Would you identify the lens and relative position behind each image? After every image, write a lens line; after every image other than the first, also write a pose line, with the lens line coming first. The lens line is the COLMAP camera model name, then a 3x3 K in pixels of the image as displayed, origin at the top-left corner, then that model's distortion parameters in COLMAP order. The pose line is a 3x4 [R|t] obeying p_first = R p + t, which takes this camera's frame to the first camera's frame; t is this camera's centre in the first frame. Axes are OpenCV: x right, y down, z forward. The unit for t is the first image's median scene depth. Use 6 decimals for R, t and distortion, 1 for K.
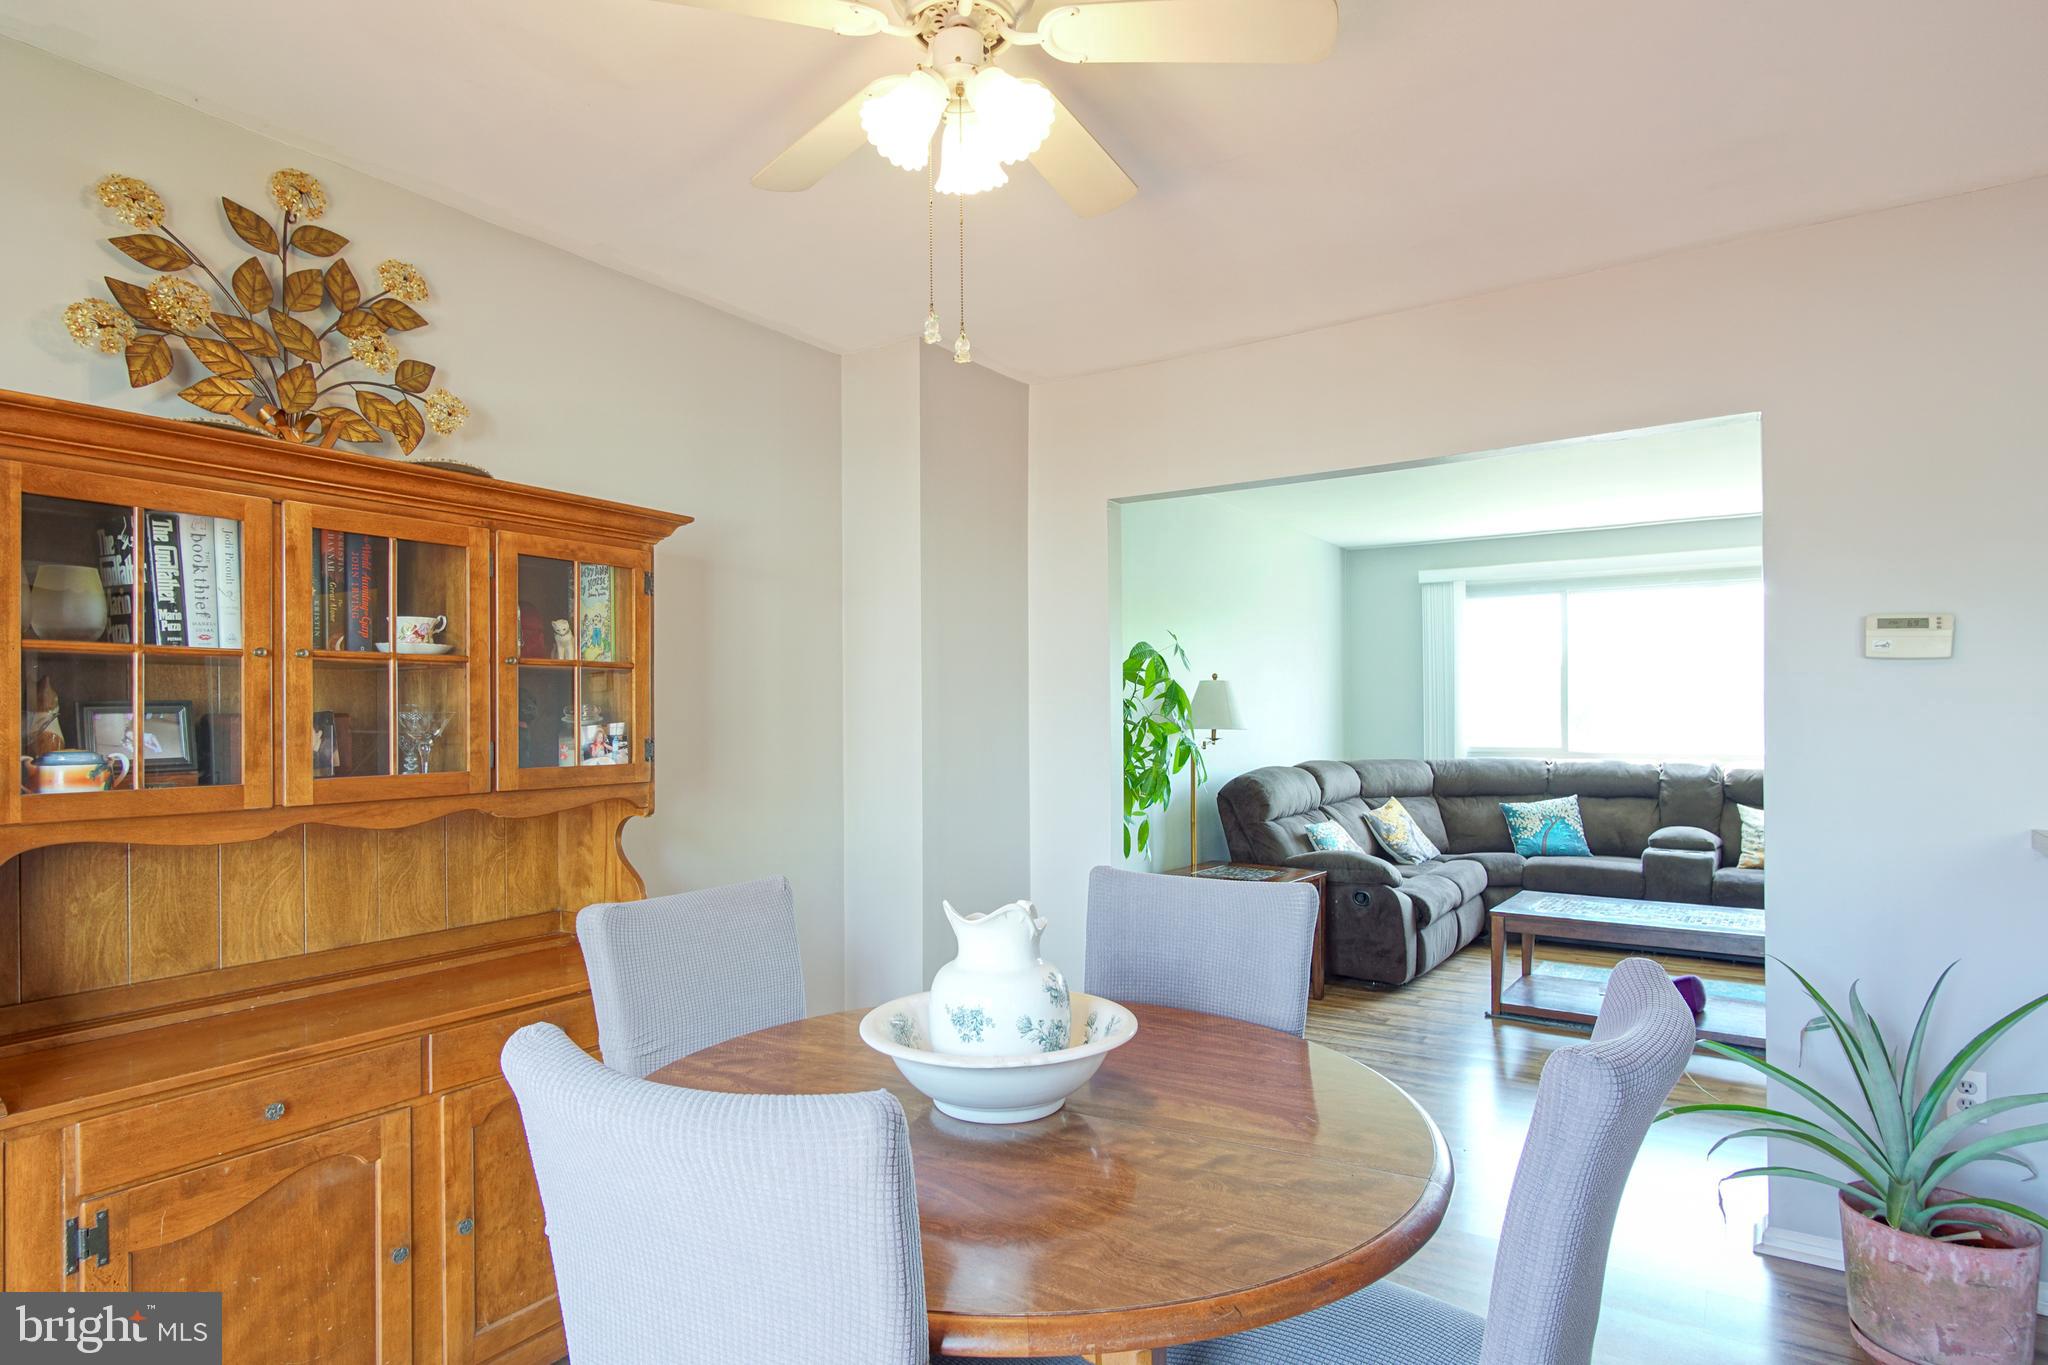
lens RADIAL K [[1104.1, 0, 1010.0], [0, 1104.1, 714.8], [0, 0, 1]] dist [-0.017941, 0.009435]
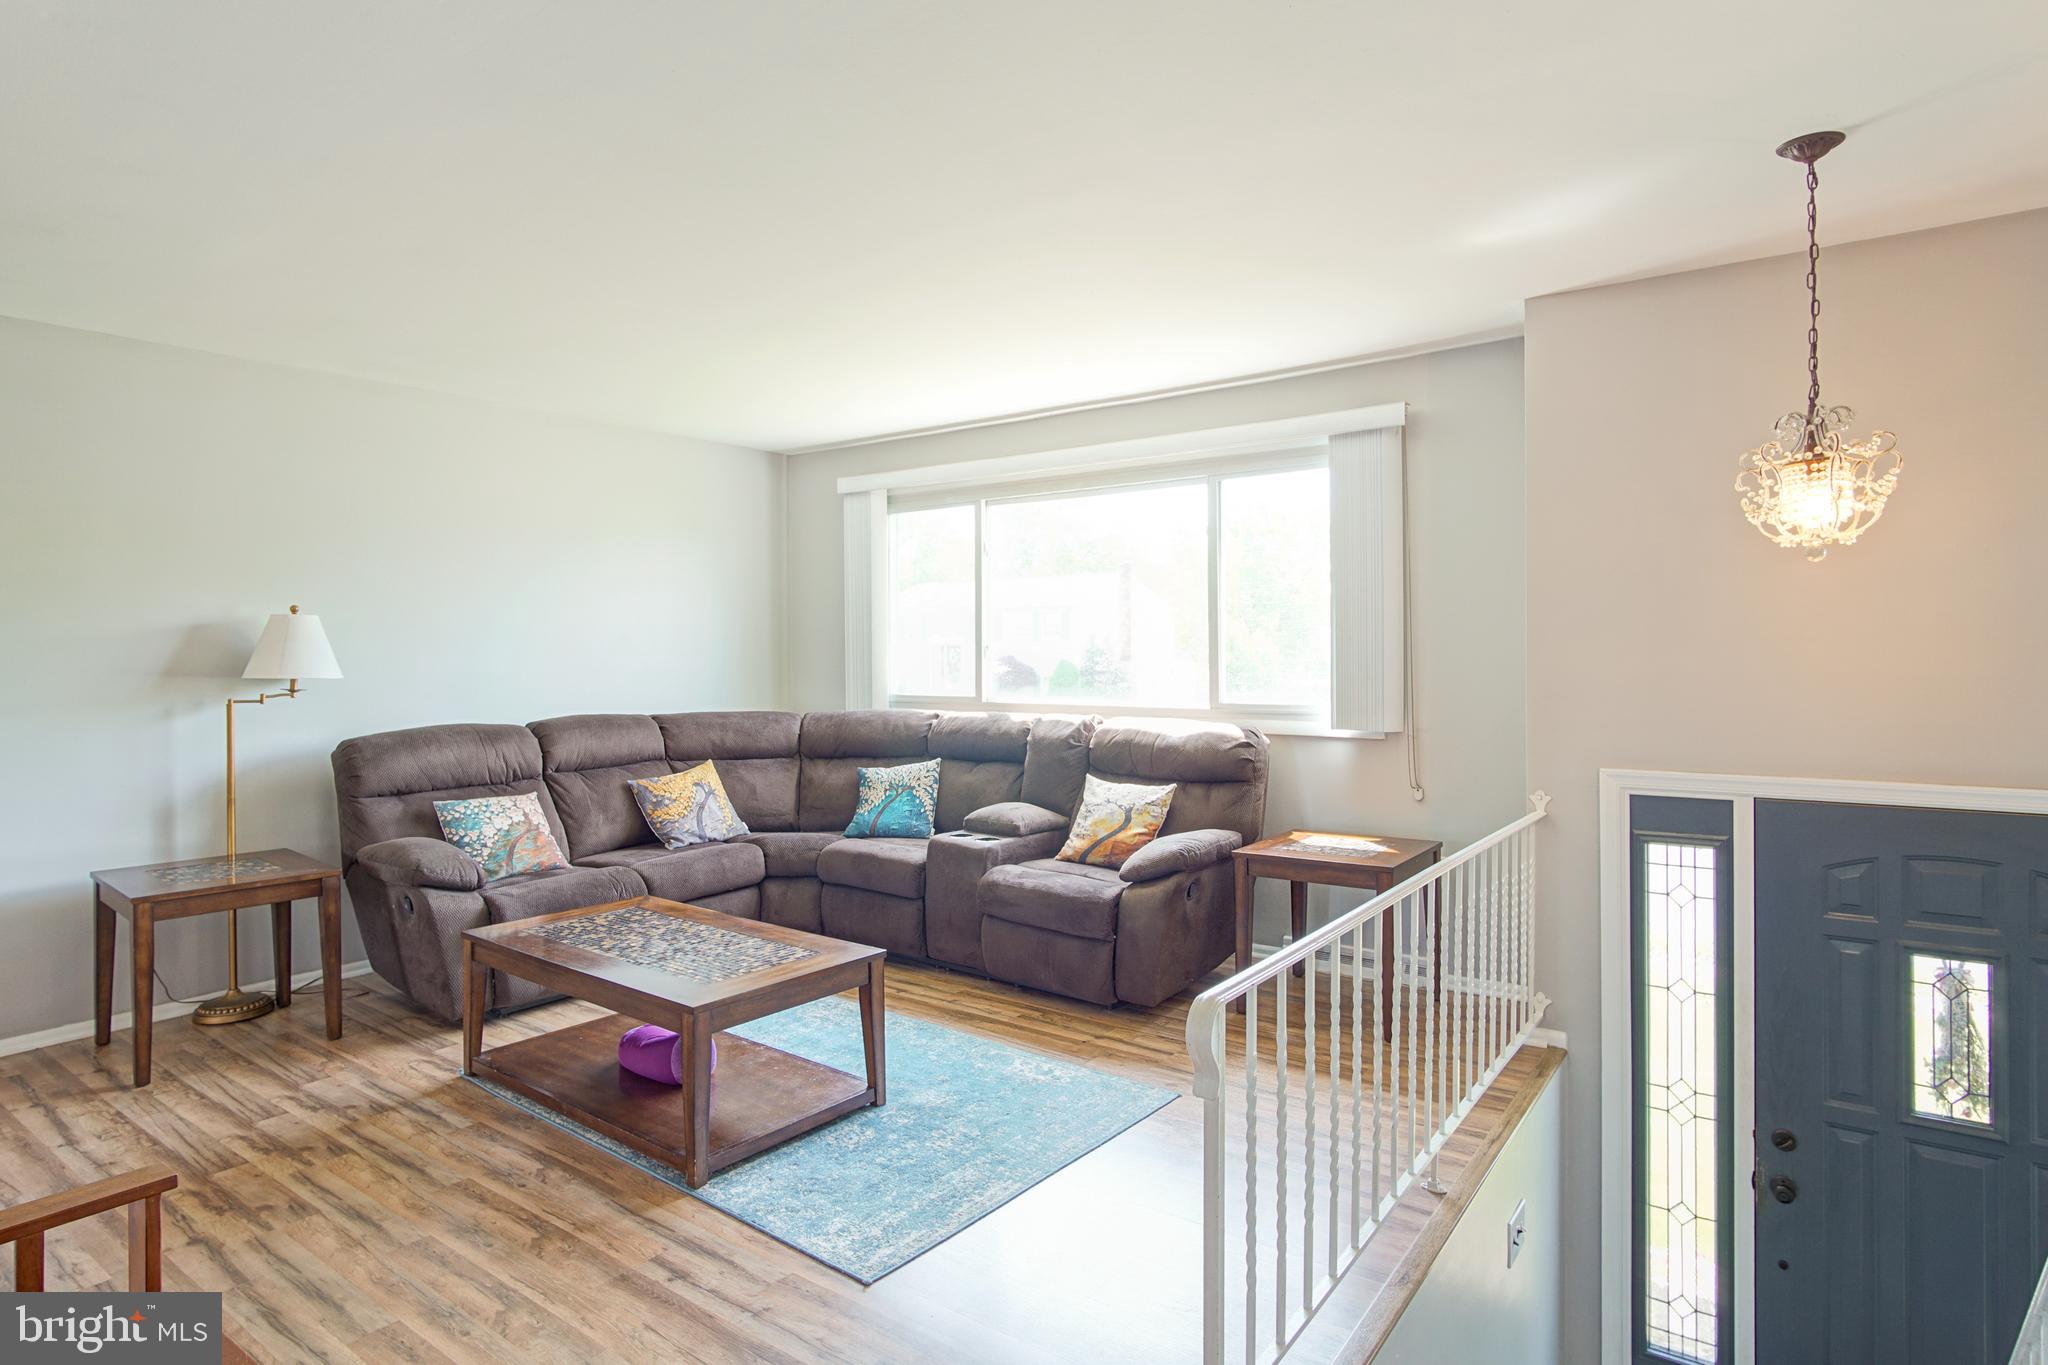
lens RADIAL K [[1104.1, 0, 1039.1], [0, 1104.1, 672.3], [0, 0, 1]] dist [-0.017941, 0.009435]
pose [[0.999689, 0.000291, -0.024935, 0.619829], [0.000234, 0.999778, 0.021049, -0.005679], [0.024936, -0.021049, 0.999467, 0.217150]]
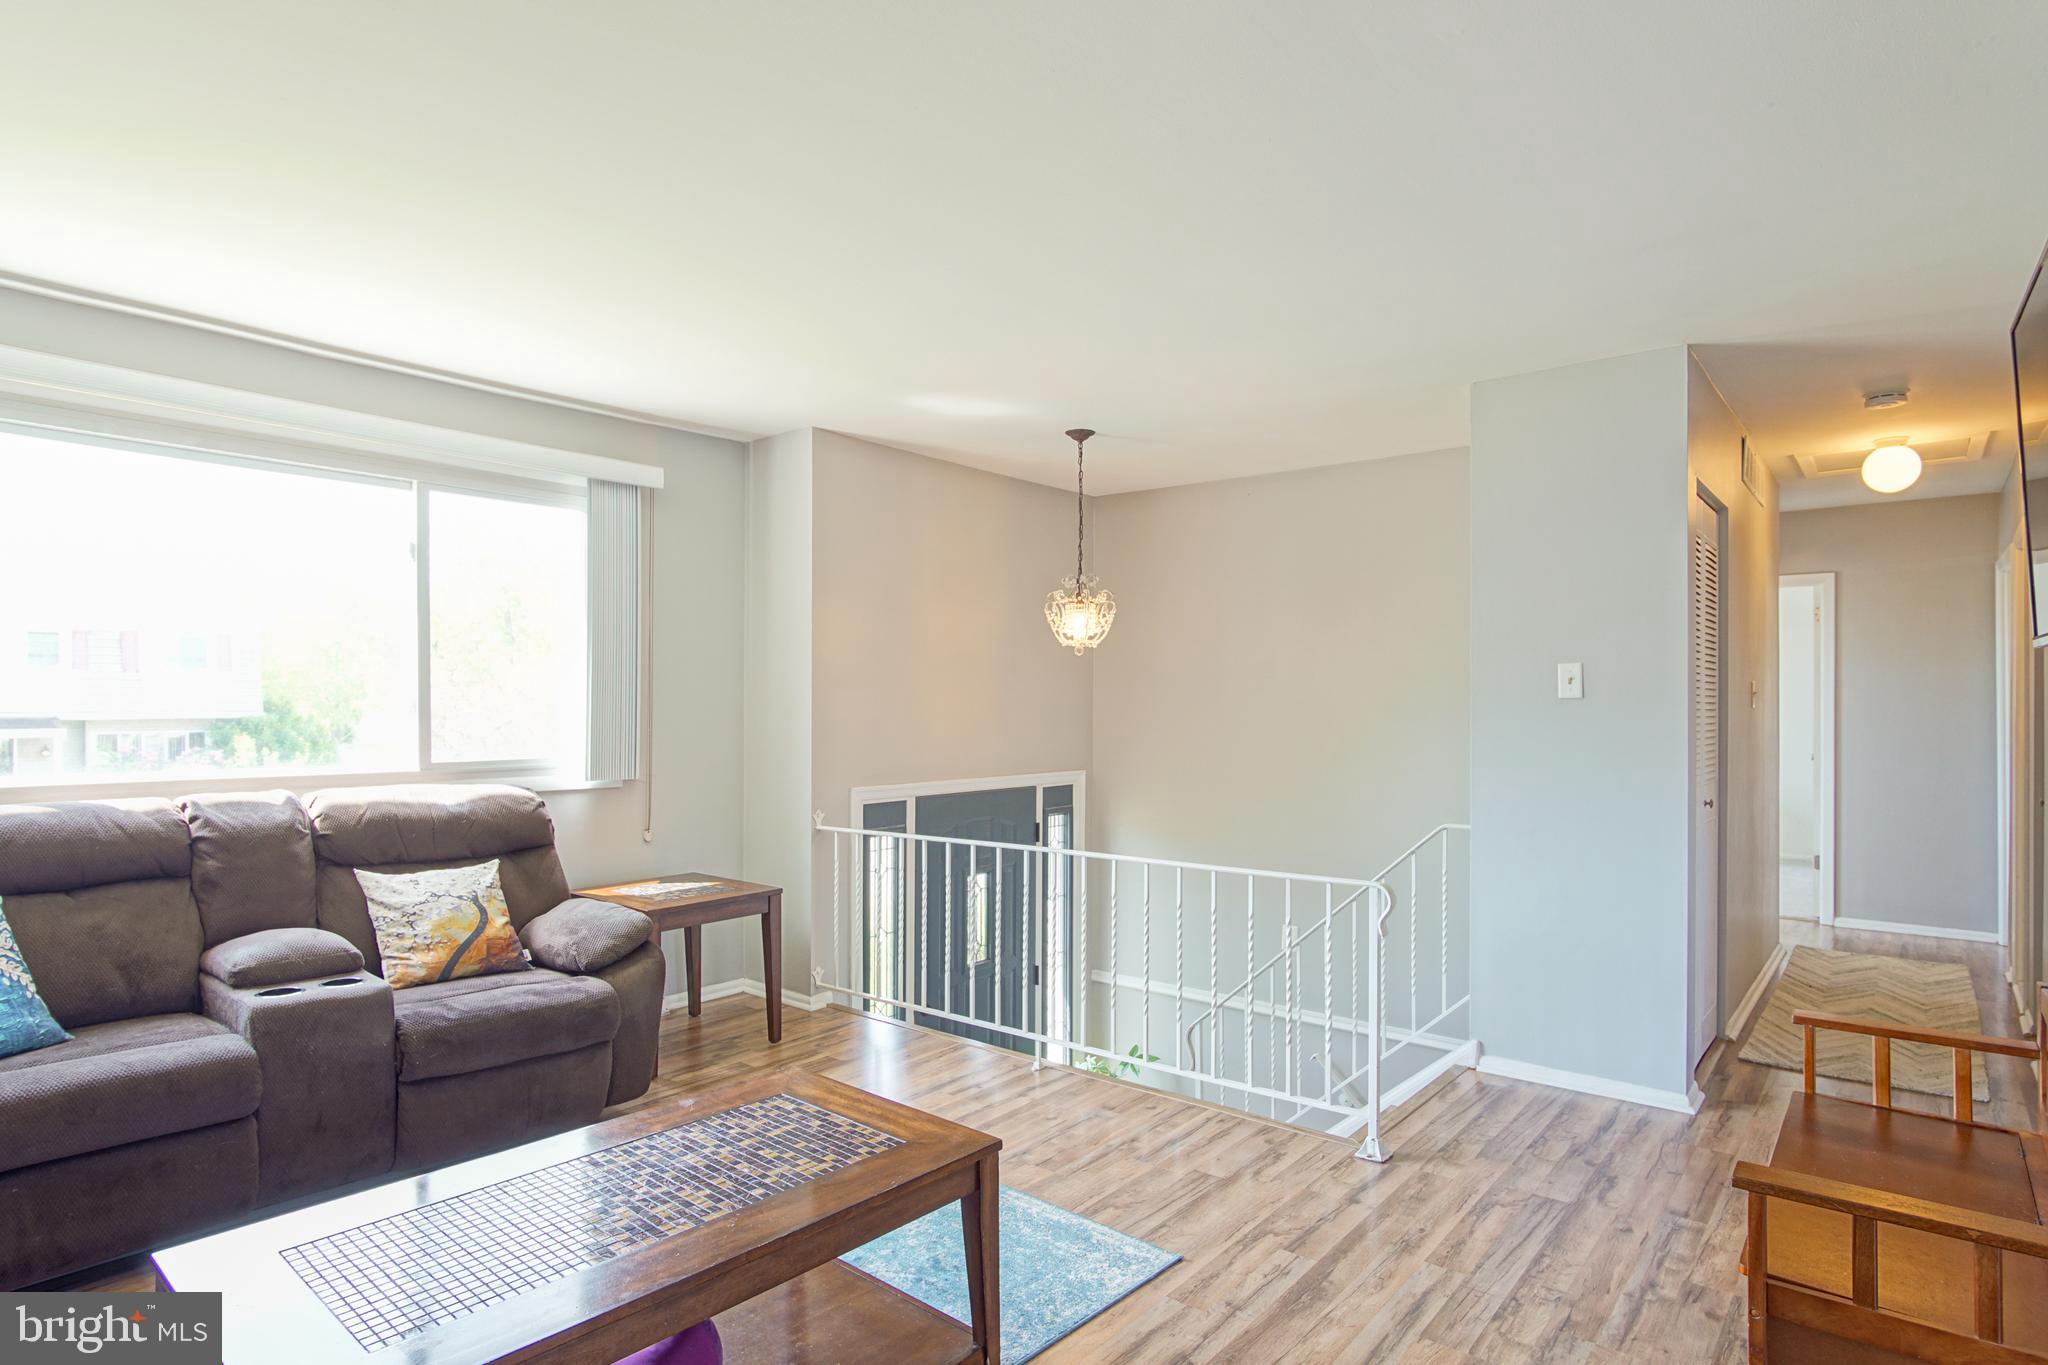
lens RADIAL K [[1104.1, 0, 998.5], [0, 1104.1, 688.5], [0, 0, 1]] dist [-0.017941, 0.009435]
pose [[0.094130, 0.024019, 0.995270, 0.142424], [-0.003627, 0.999711, -0.023783, 0.003646], [-0.995553, -0.001371, 0.094190, 0.600459]]
